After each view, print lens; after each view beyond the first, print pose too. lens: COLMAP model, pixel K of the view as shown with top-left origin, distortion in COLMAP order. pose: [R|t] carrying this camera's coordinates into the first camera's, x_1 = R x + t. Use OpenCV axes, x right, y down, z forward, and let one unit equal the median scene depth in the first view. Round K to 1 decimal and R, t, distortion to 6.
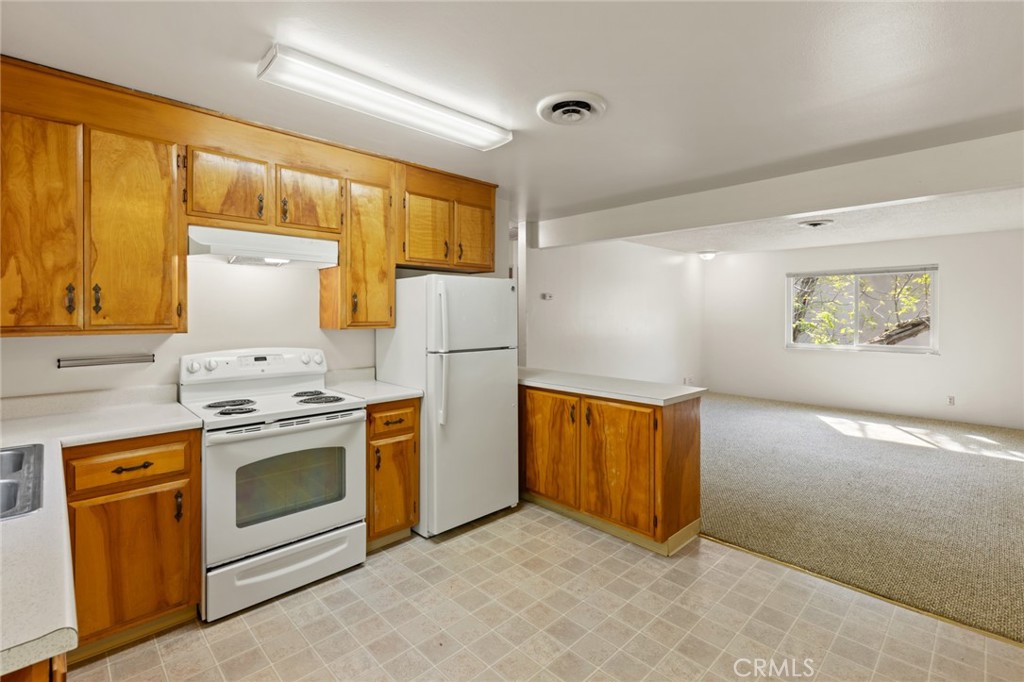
lens RADIAL K [[466.9, 0, 511.9], [0, 466.9, 315.5], [0, 0, 1]] dist [0.011575, -0.003286]
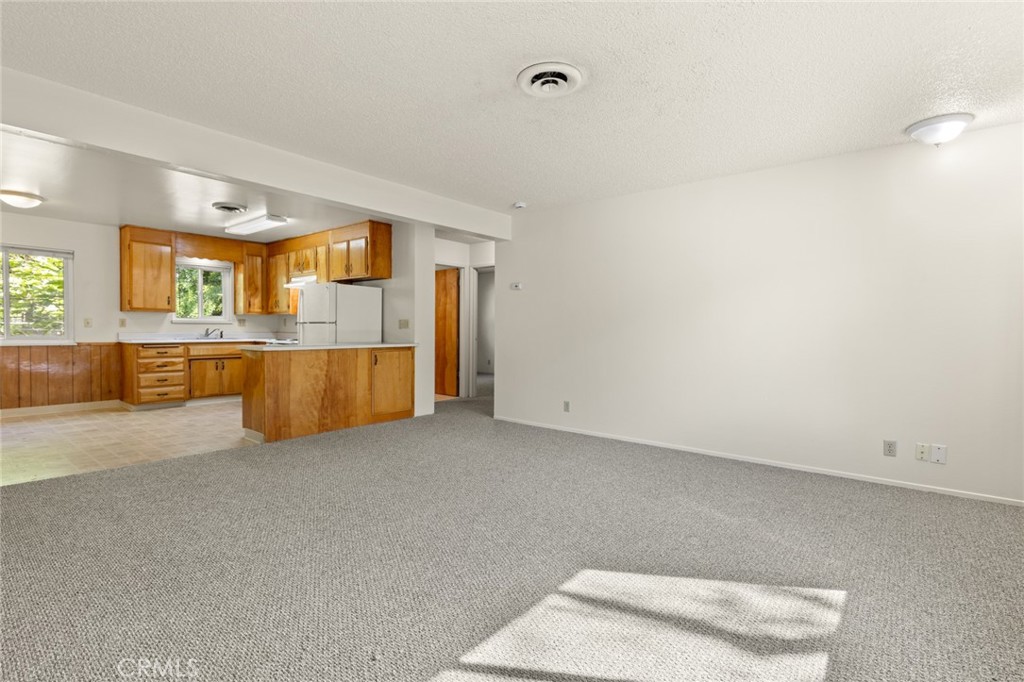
lens RADIAL K [[489.0, 0, 510.0], [0, 489.0, 343.9], [0, 0, 1]] dist [0.004546, 0.001845]
pose [[0.107730, 0.028716, -0.993765, 2.234713], [-0.013592, 0.999532, 0.027409, 0.103834], [0.994087, 0.010555, 0.108070, 1.787167]]
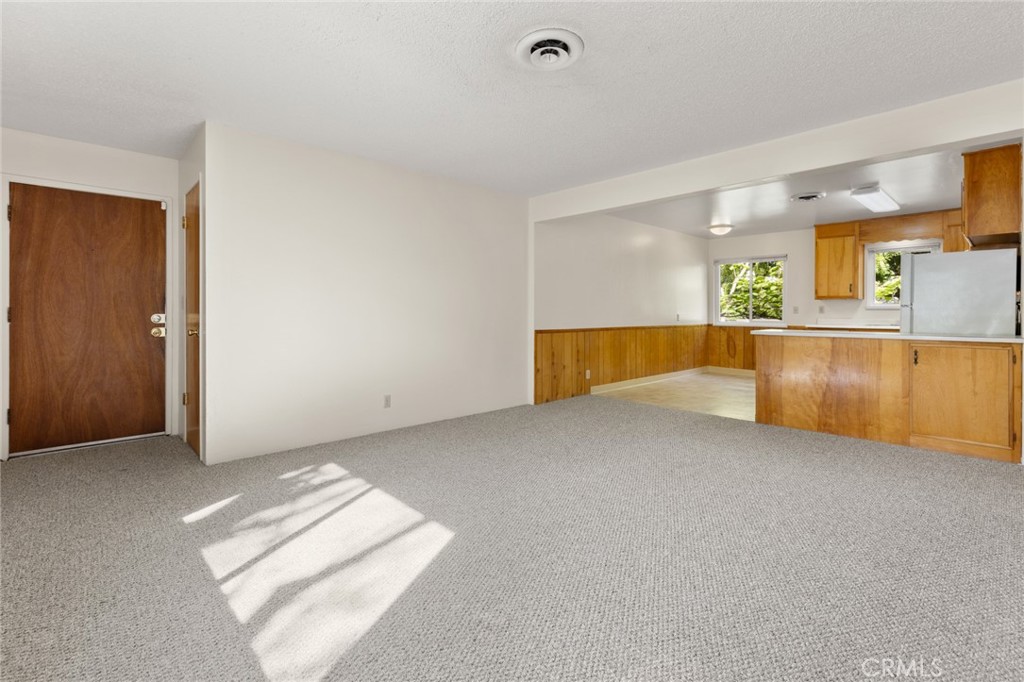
lens RADIAL K [[466.9, 0, 518.0], [0, 466.9, 314.7], [0, 0, 1]] dist [0.011575, -0.003286]
pose [[-0.999965, -0.003328, 0.007619, 1.327552], [-0.003243, 0.999933, 0.011111, 0.096369], [-0.007656, 0.011086, -0.999909, 2.839851]]
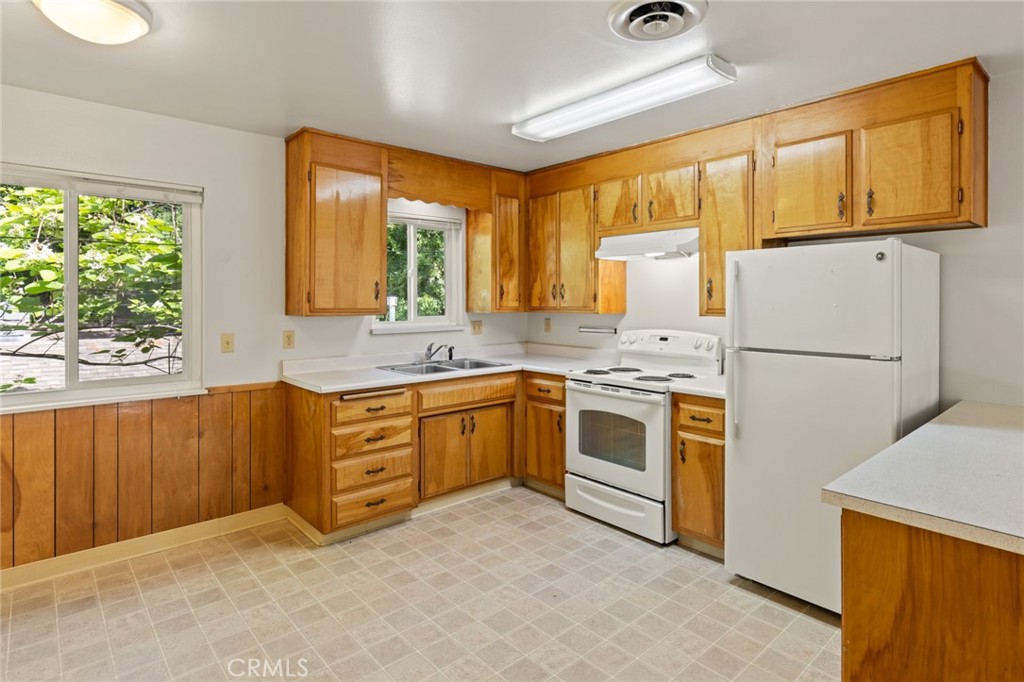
lens RADIAL K [[538.3, 0, 518.7], [0, 538.3, 304.4], [0, 0, 1]] dist [-0.004169, -0.000260]
pose [[-0.034179, 0.006111, -0.999397, 0.851977], [-0.003833, 0.999973, 0.006246, -0.000539], [0.999408, 0.004044, -0.034154, 0.722425]]
